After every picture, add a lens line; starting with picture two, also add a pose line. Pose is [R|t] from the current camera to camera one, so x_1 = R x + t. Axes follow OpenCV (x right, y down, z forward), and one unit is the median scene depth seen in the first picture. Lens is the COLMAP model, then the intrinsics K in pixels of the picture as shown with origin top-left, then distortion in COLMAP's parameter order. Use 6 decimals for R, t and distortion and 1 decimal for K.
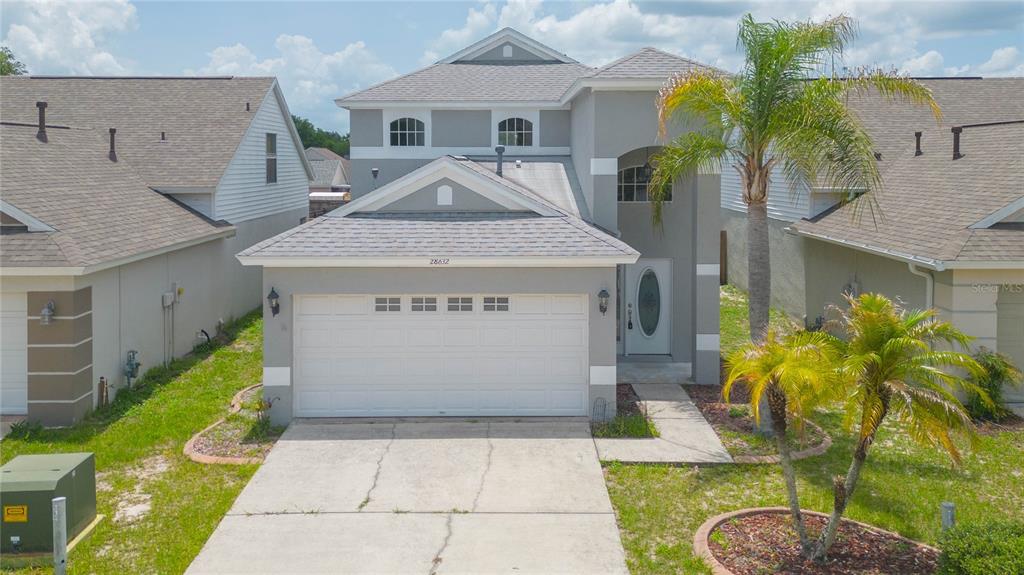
lens RADIAL K [[699.2, 0, 512.0], [0, 699.2, 287.5], [0, 0, 1]] dist [0.066975, -0.063457]
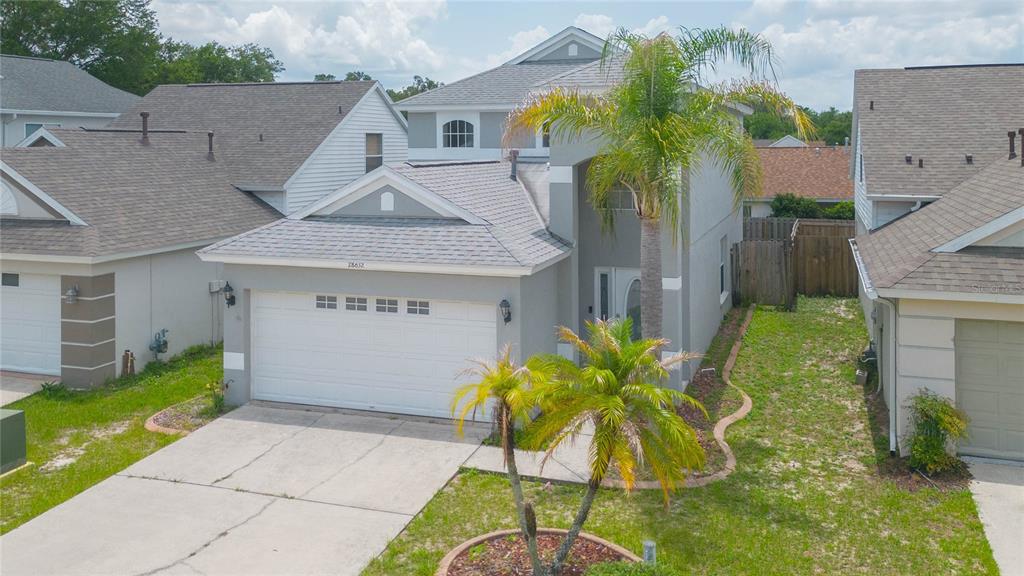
lens RADIAL K [[731.2, 0, 519.7], [0, 731.2, 275.1], [0, 0, 1]] dist [0.070929, -0.085870]
pose [[0.963466, 0.045685, -0.263906, 0.394540], [-0.048371, 0.998823, -0.003685, -0.026755], [0.263427, 0.016316, 0.964541, -0.011271]]
